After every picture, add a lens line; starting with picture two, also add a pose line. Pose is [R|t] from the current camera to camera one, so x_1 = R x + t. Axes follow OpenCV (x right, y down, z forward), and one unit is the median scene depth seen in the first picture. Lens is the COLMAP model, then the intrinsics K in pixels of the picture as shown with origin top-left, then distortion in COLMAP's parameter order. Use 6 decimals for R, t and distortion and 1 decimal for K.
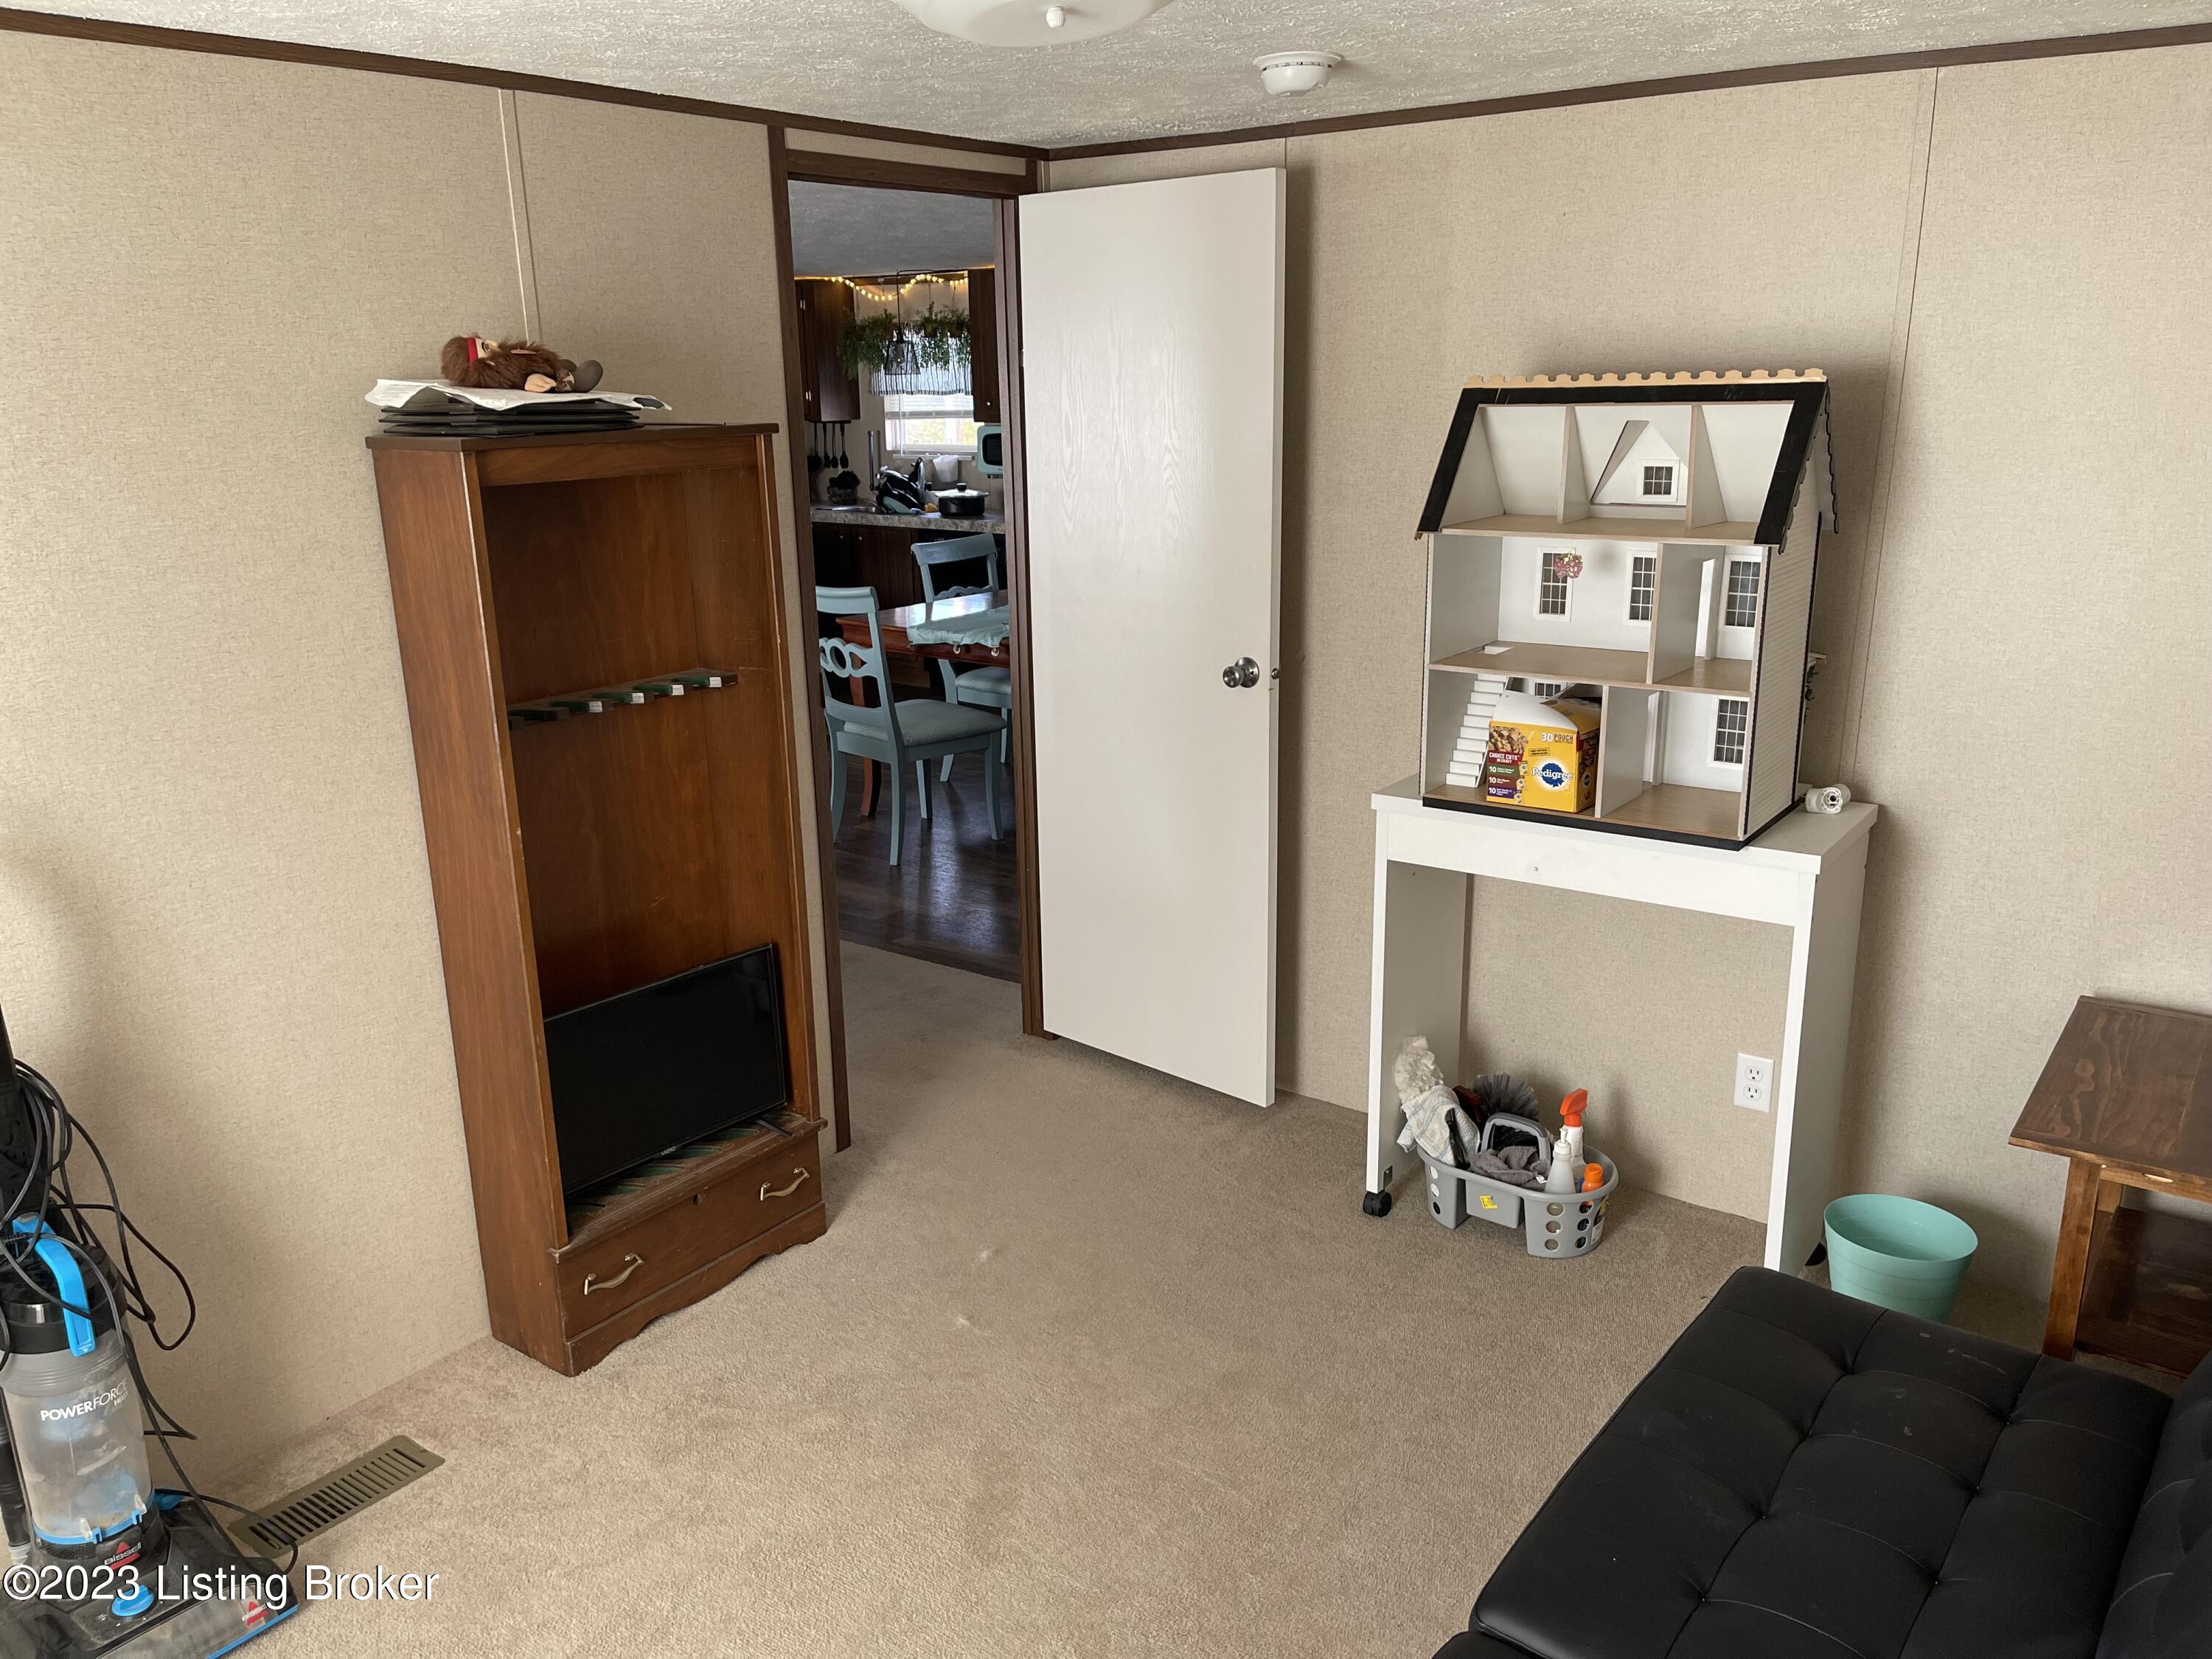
lens RADIAL K [[1662.9, 0, 1106.0], [0, 1662.9, 829.5], [0, 0, 1]] dist [0.140536, -0.247352]
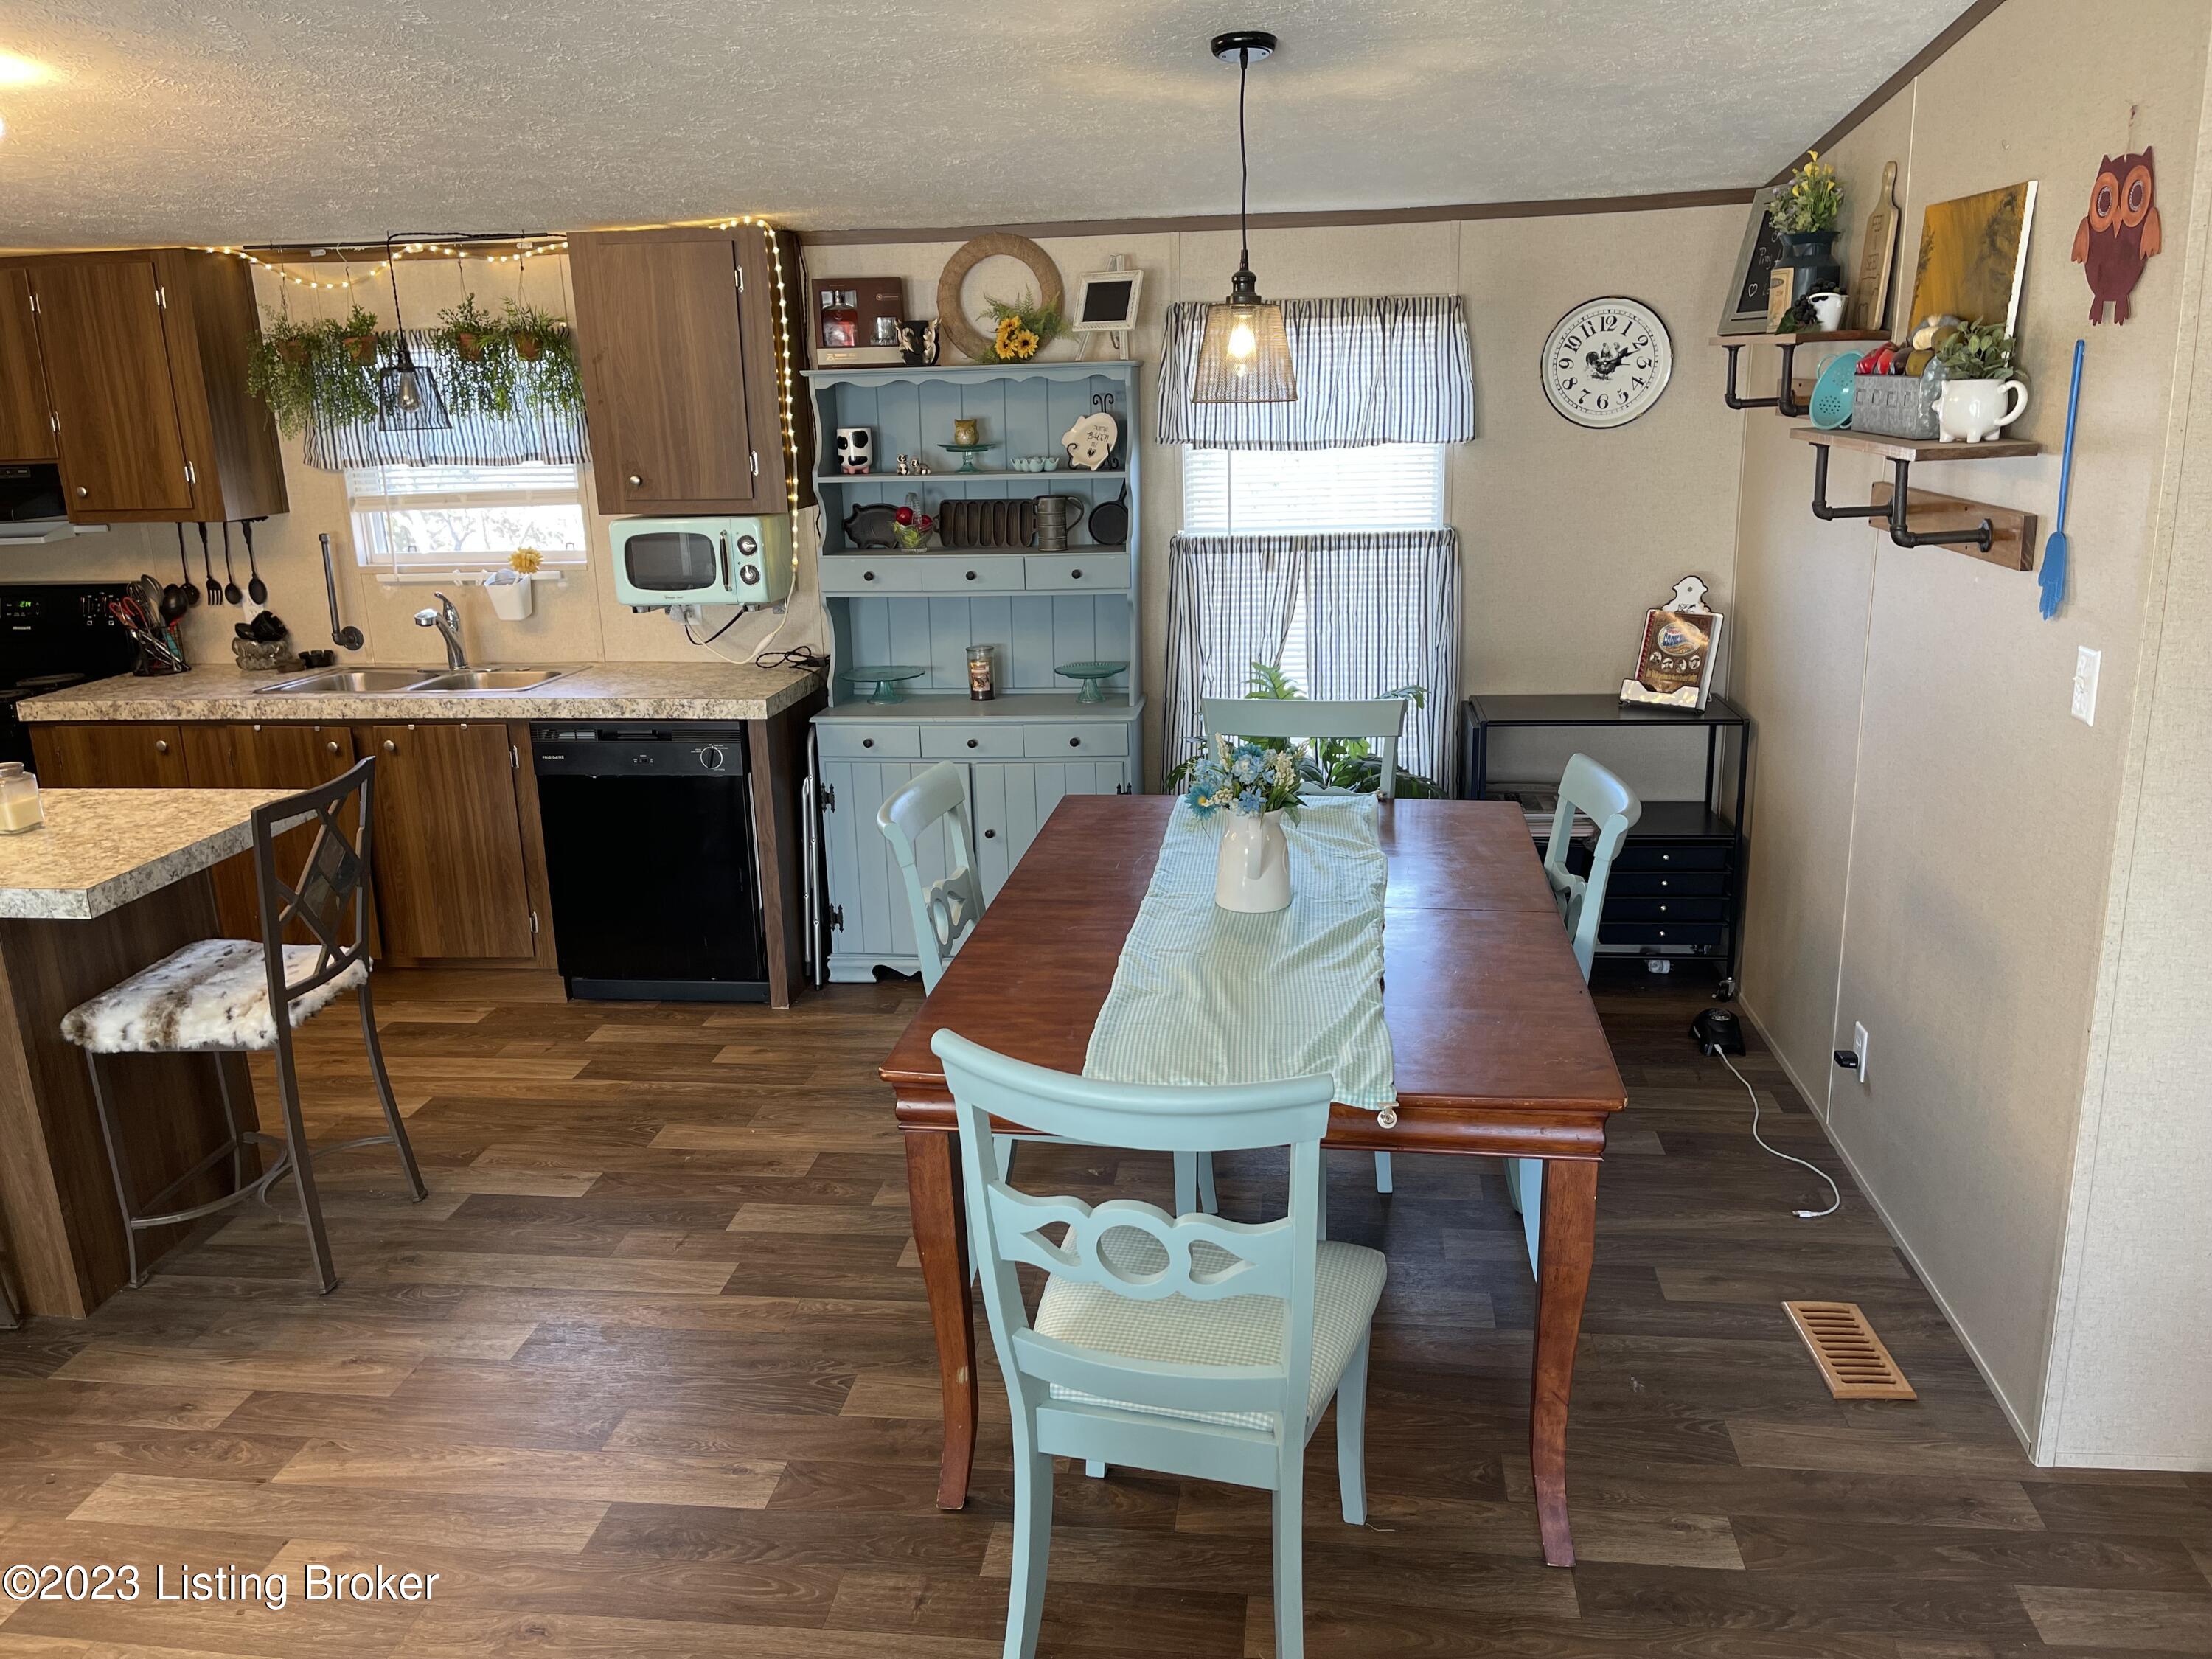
lens RADIAL K [[1681.7, 0, 1106.0], [0, 1681.7, 829.5], [0, 0, 1]] dist [0.065070, 0.000978]
pose [[0.874423, -0.136508, 0.465564, -0.194043], [0.146368, 0.989115, 0.015110, -0.119776], [-0.462559, 0.054932, 0.884885, 0.421900]]
